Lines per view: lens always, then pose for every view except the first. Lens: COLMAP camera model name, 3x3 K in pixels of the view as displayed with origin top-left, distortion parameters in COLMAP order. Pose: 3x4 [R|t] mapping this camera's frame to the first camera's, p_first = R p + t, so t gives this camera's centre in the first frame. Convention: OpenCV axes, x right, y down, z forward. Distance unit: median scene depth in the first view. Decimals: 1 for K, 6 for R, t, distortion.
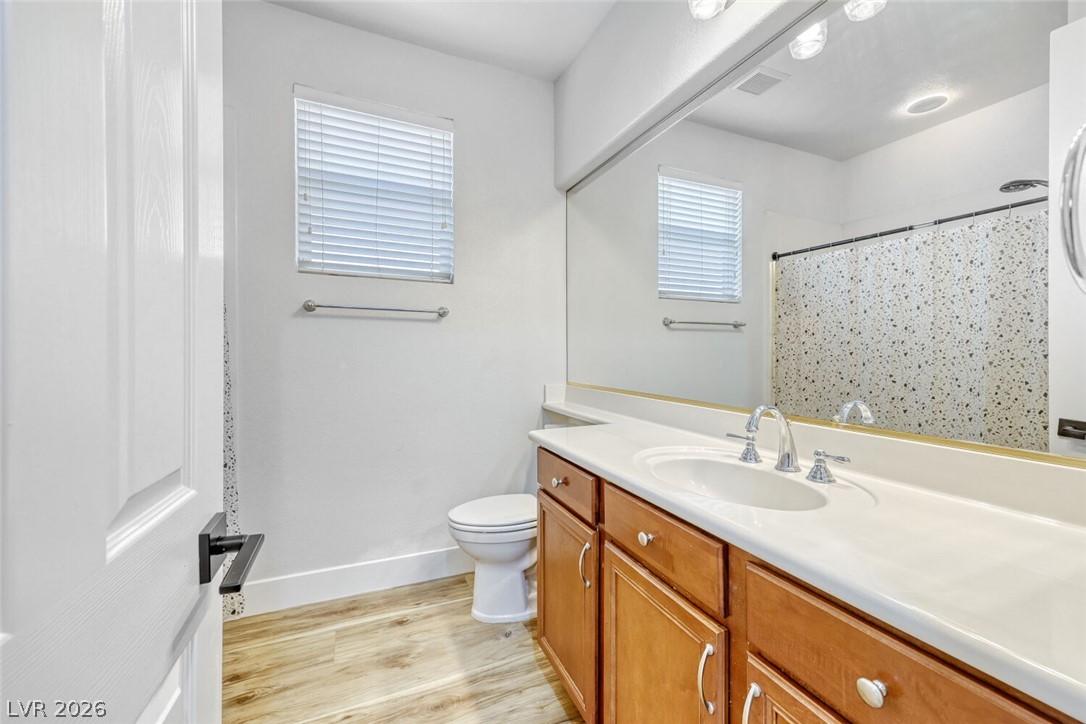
lens RADIAL K [[437.9, 0, 538.3], [0, 437.9, 353.0], [0, 0, 1]] dist [-0.004556, 0.001543]
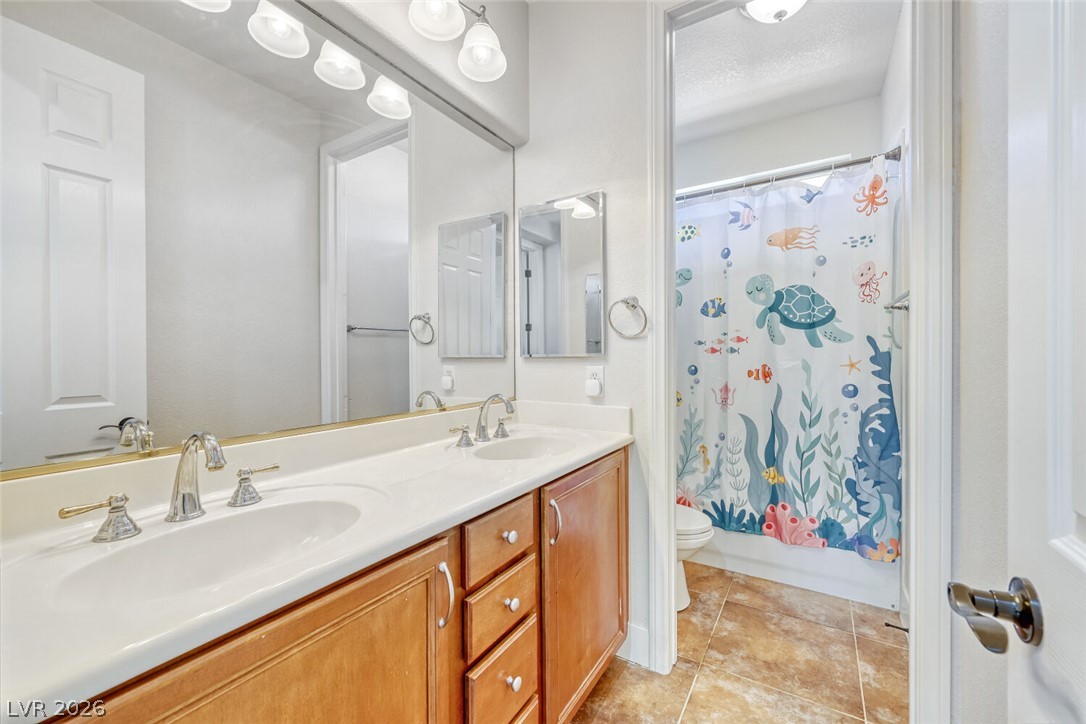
lens RADIAL K [[437.9, 0, 533.6], [0, 437.9, 359.1], [0, 0, 1]] dist [-0.004556, 0.001543]
pose [[-0.568391, -0.006836, 0.822730, -0.469046], [0.007673, 0.999878, 0.013609, -0.011385], [-0.822723, 0.014048, -0.568269, 1.121620]]
